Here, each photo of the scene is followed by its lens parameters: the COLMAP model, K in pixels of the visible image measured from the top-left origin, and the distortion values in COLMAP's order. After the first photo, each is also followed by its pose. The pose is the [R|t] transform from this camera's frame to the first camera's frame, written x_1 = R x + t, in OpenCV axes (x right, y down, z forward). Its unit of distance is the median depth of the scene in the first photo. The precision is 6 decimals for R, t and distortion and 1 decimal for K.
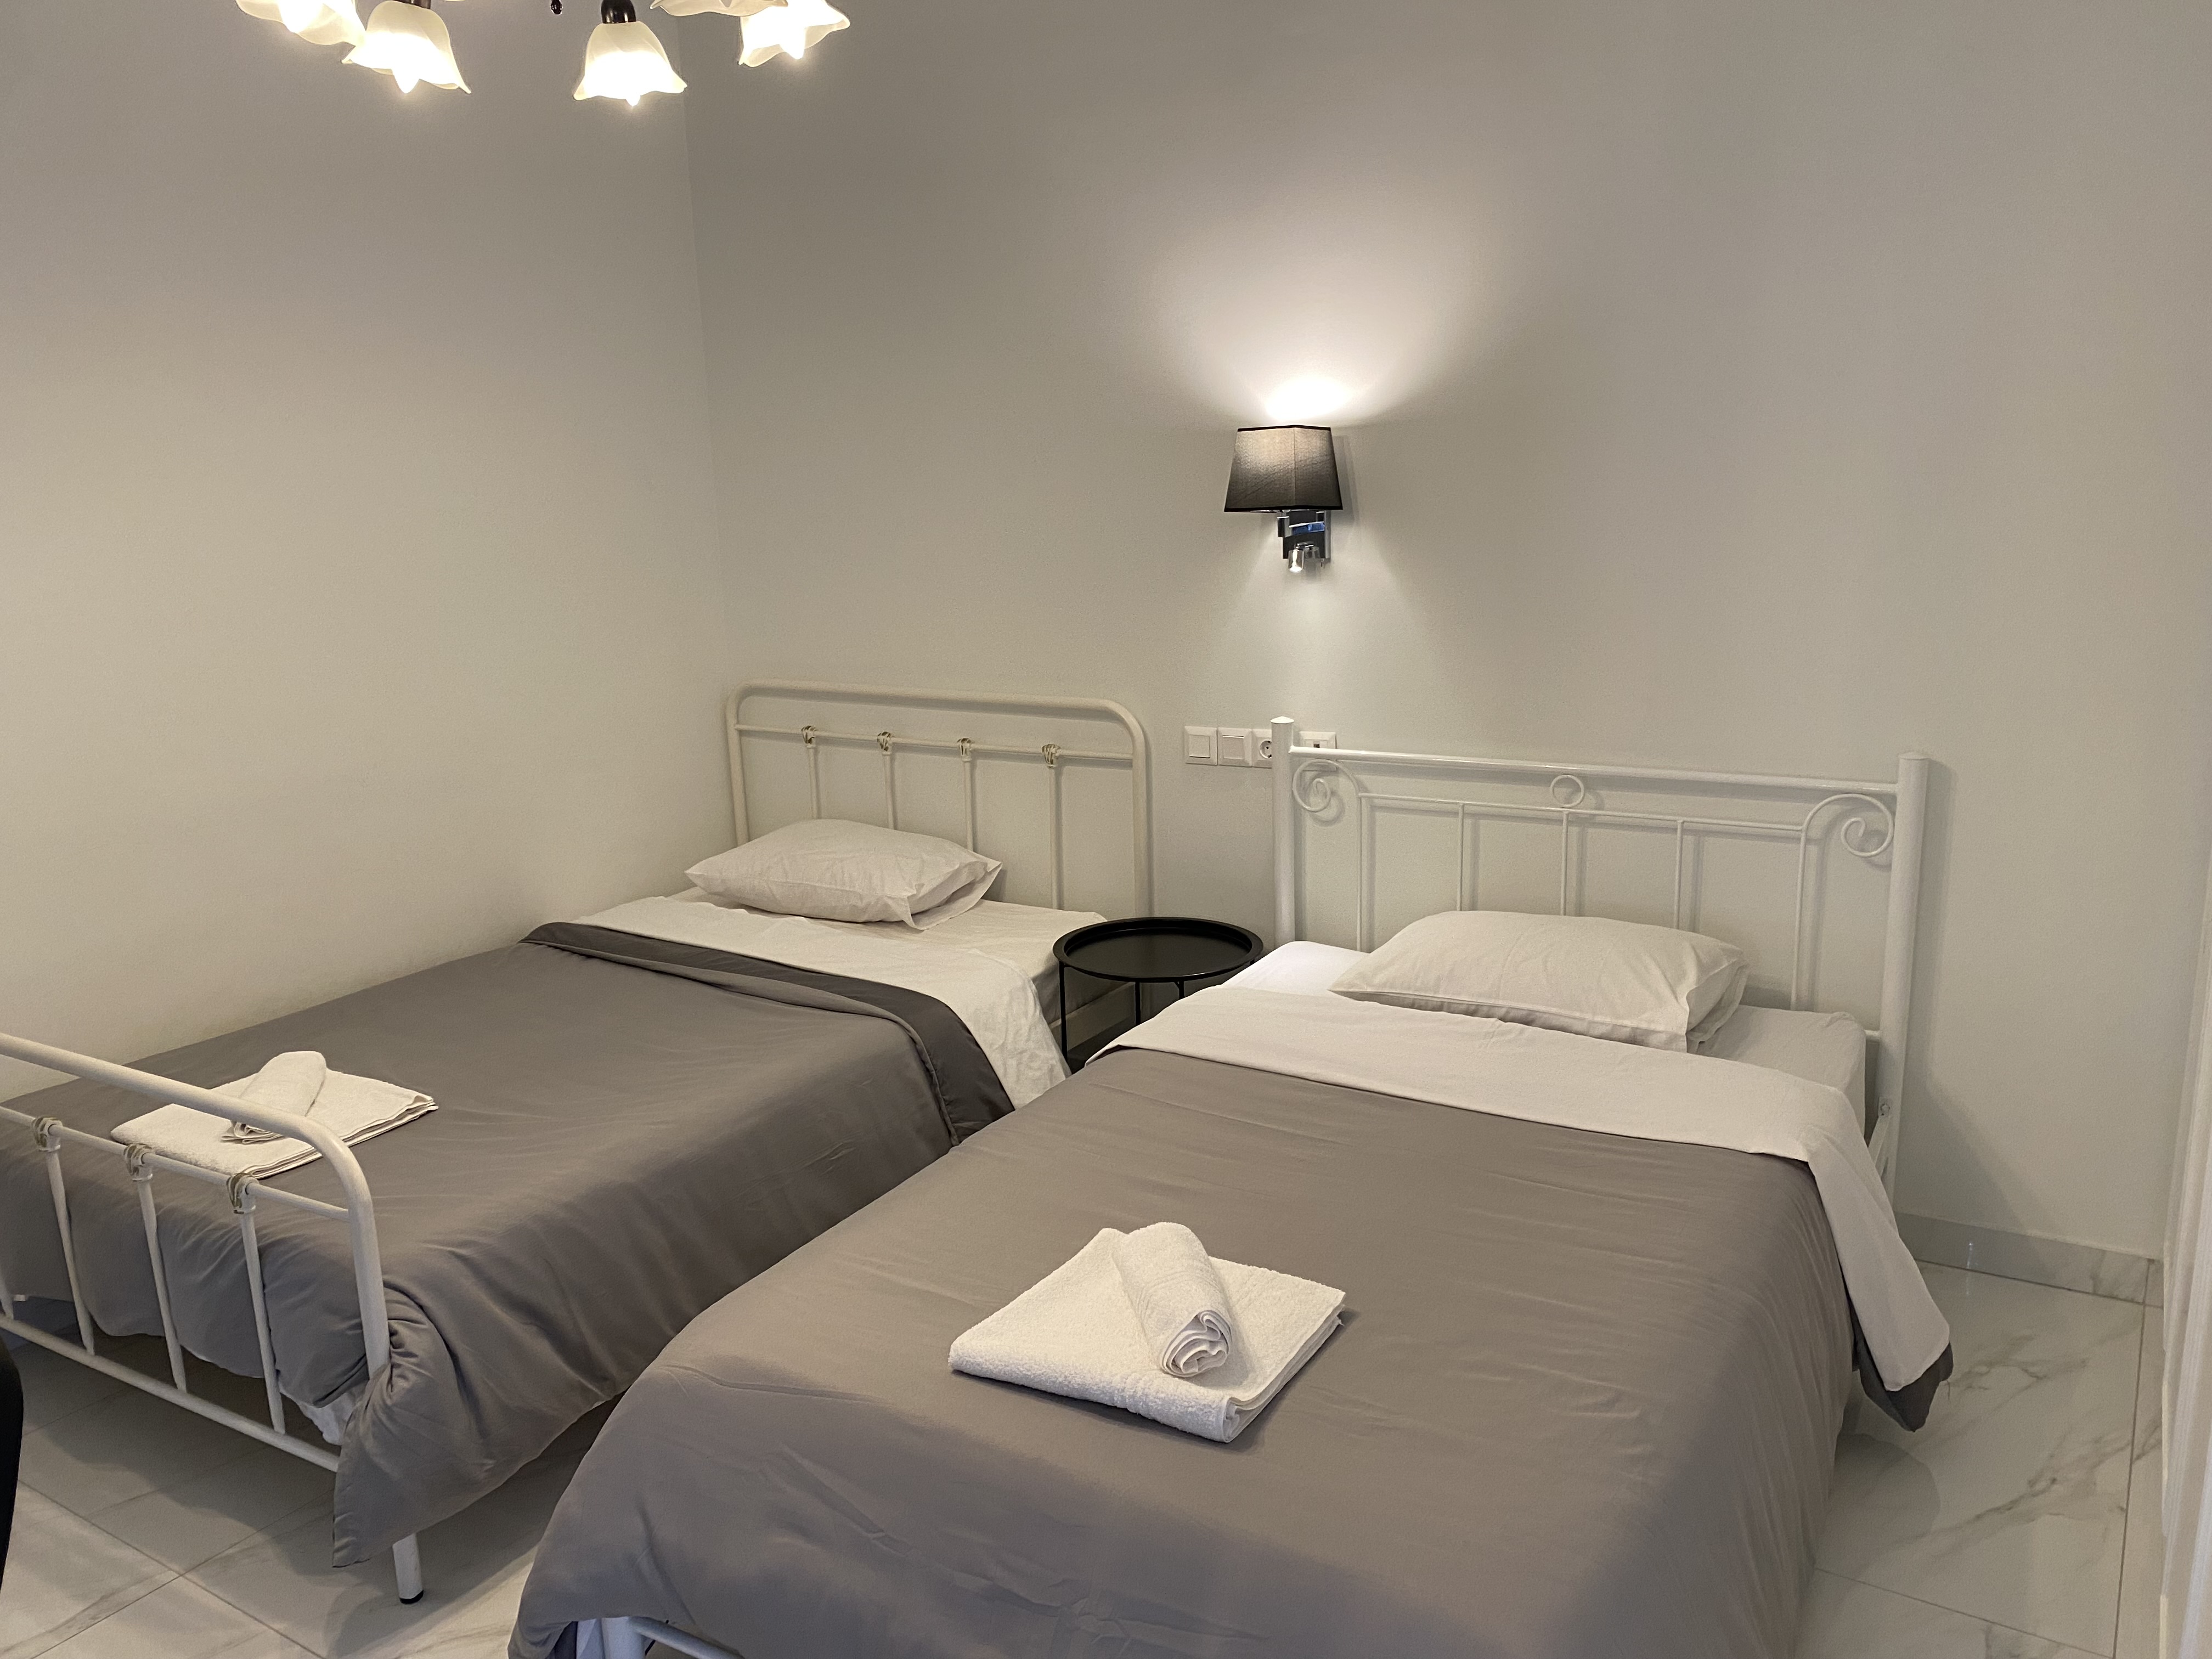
lens RADIAL K [[1683.9, 0, 1101.1], [0, 1683.9, 818.5], [0, 0, 1]] dist [0.037108, -0.046402]
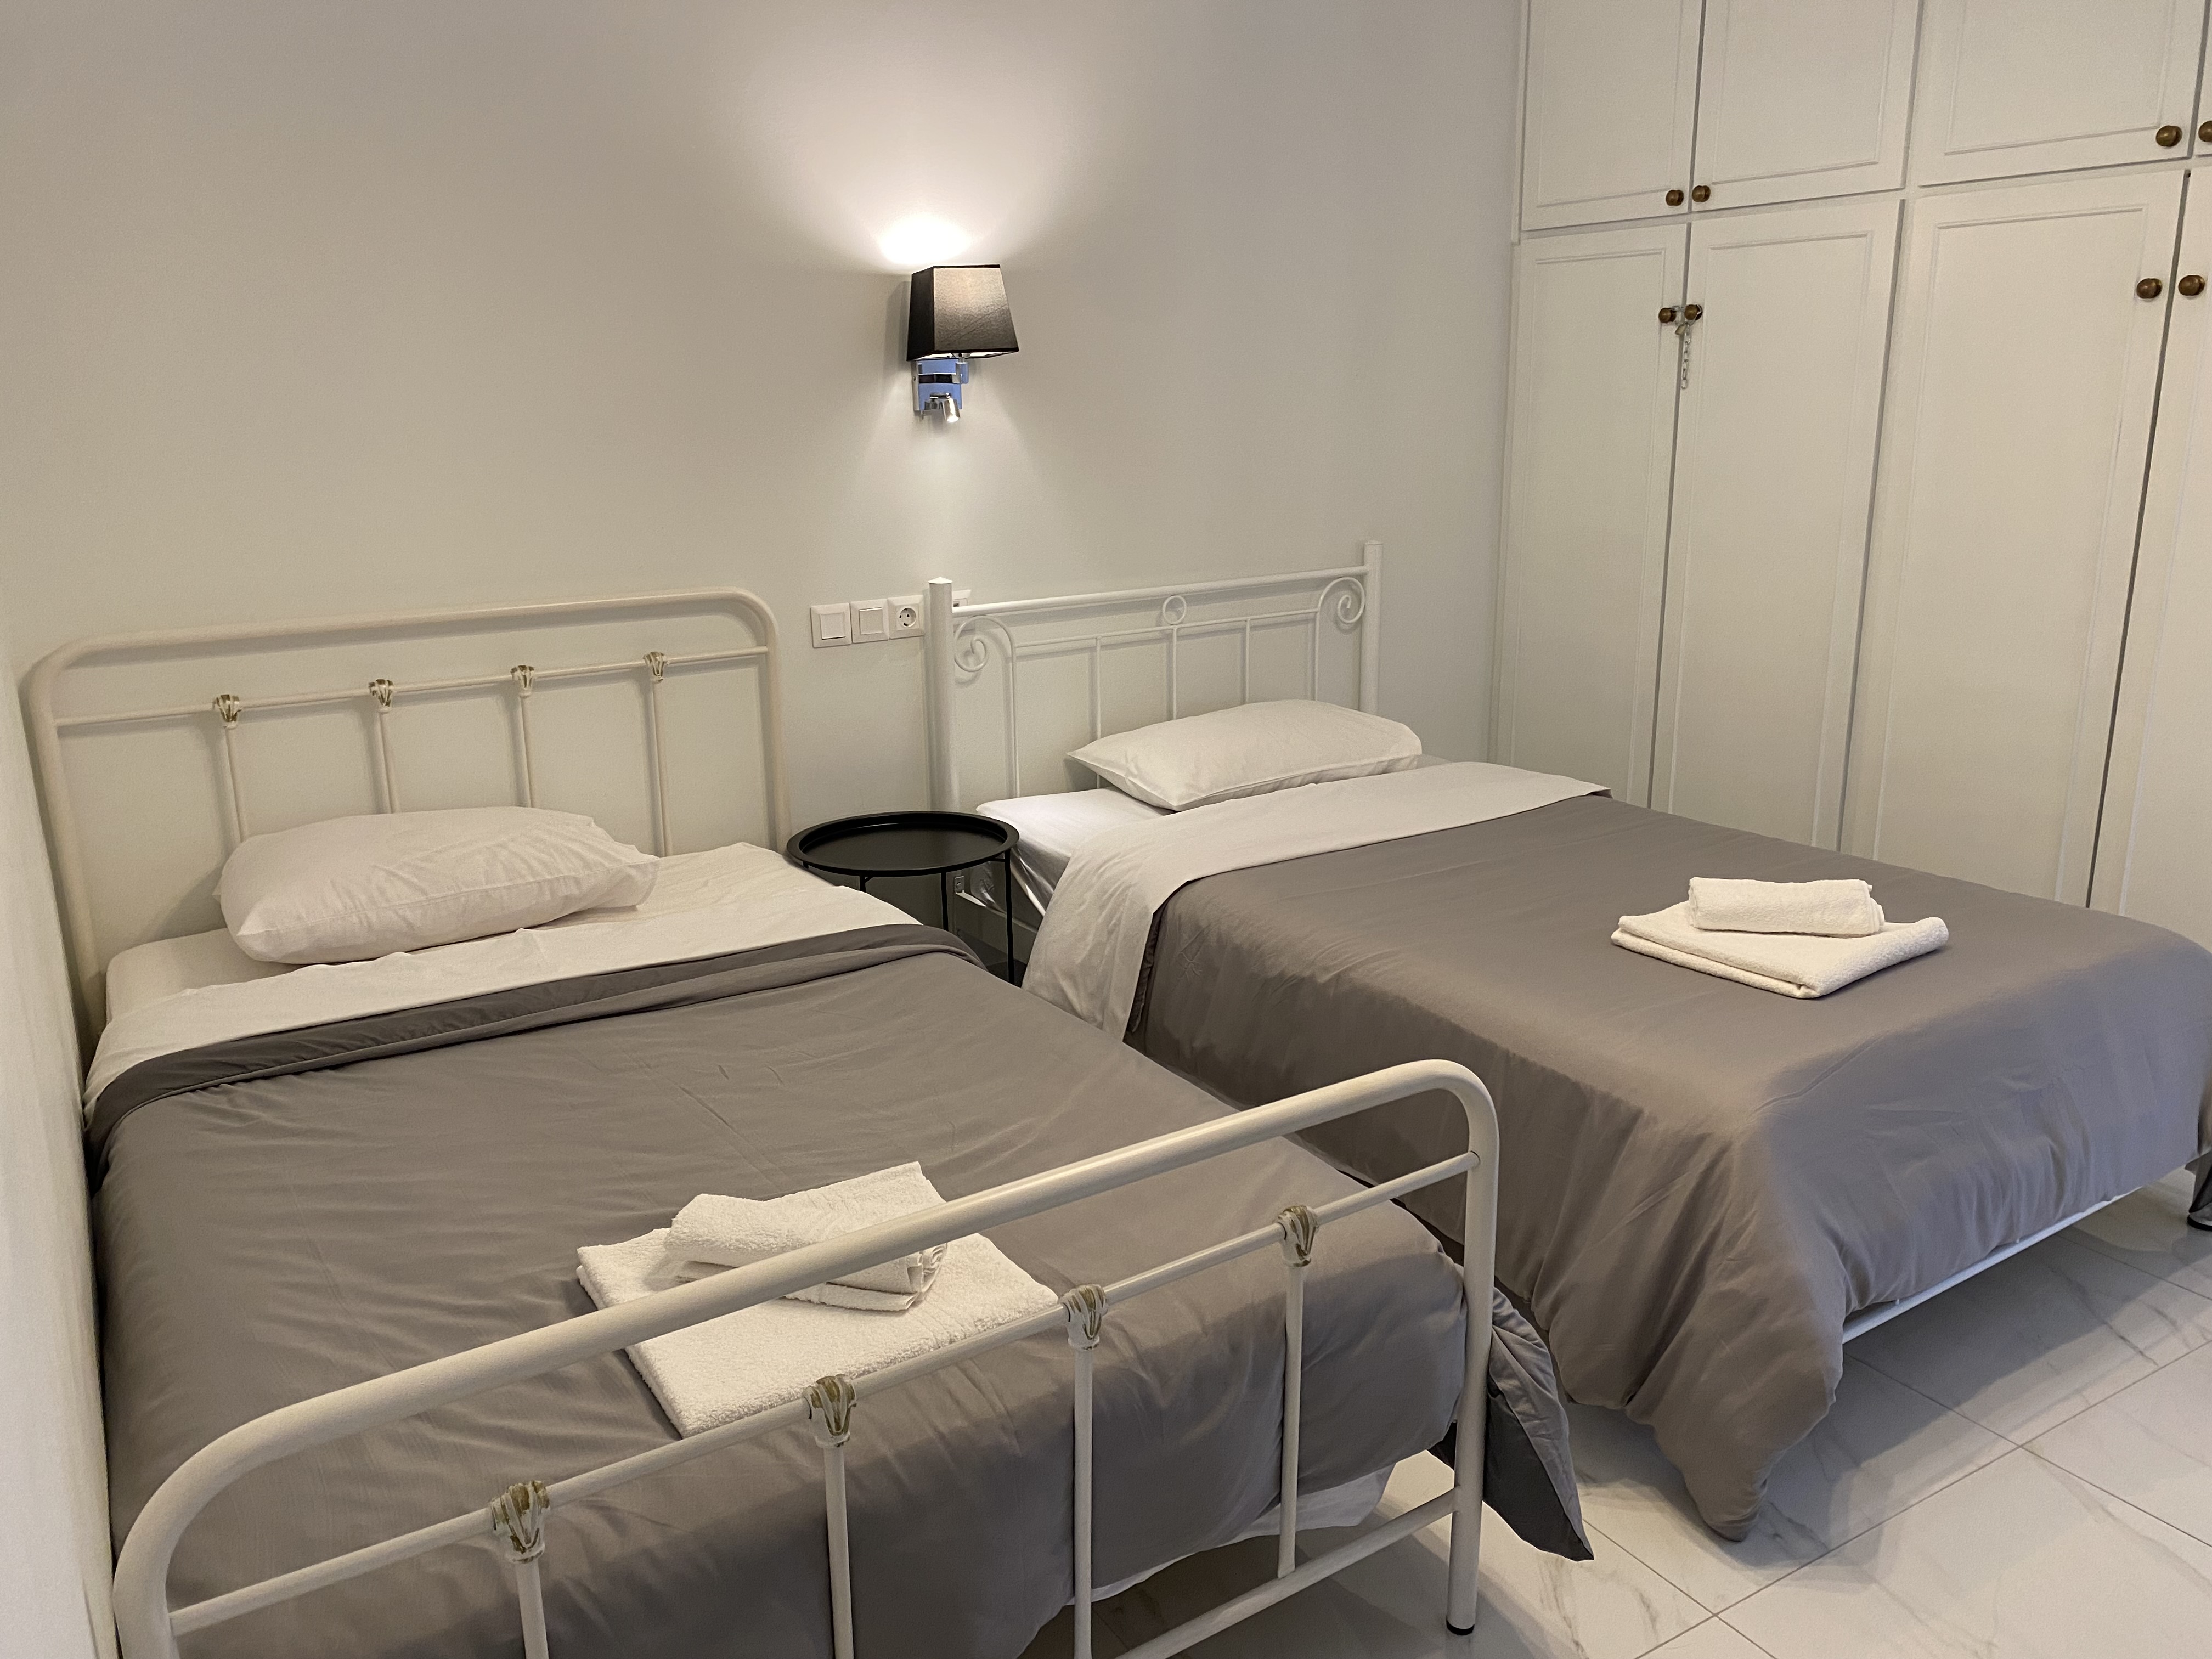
lens RADIAL K [[1683.9, 0, 1104.9], [0, 1683.9, 835.4], [0, 0, 1]] dist [0.037108, -0.046402]
pose [[0.445534, -0.207888, 0.870794, -0.716670], [0.201163, 0.971040, 0.128897, -0.022078], [-0.872372, 0.117743, 0.474451, 0.480378]]
